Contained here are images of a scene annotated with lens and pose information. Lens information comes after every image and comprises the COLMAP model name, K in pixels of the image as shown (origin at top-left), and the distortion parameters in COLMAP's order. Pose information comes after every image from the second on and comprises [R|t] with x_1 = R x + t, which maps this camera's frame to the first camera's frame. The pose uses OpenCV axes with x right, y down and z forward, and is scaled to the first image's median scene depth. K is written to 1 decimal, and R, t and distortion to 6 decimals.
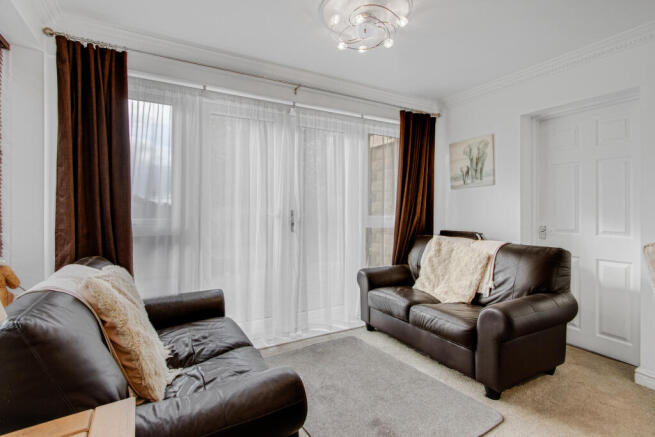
lens RADIAL K [[310.0, 0, 327.0], [0, 310.0, 209.6], [0, 0, 1]] dist [-0.000362, -0.000003]
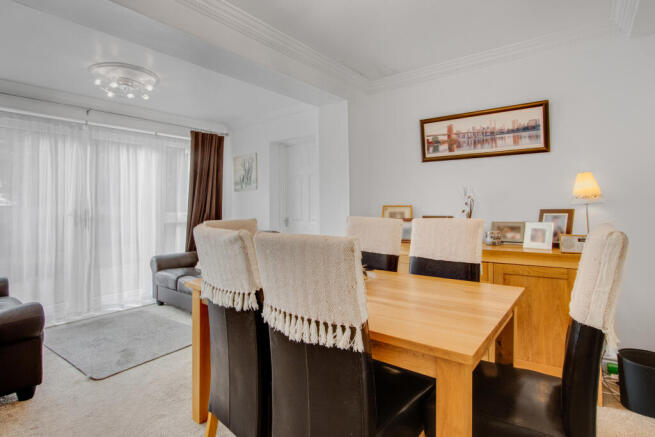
lens RADIAL K [[332.8, 0, 326.9], [0, 332.8, 191.9], [0, 0, 1]] dist [-0.000356, -0.019811]
pose [[0.931647, 0.005560, 0.363321, 0.281720], [0.010780, 0.999020, -0.042932, 0.000583], [-0.363203, 0.043914, 0.930674, -0.508997]]
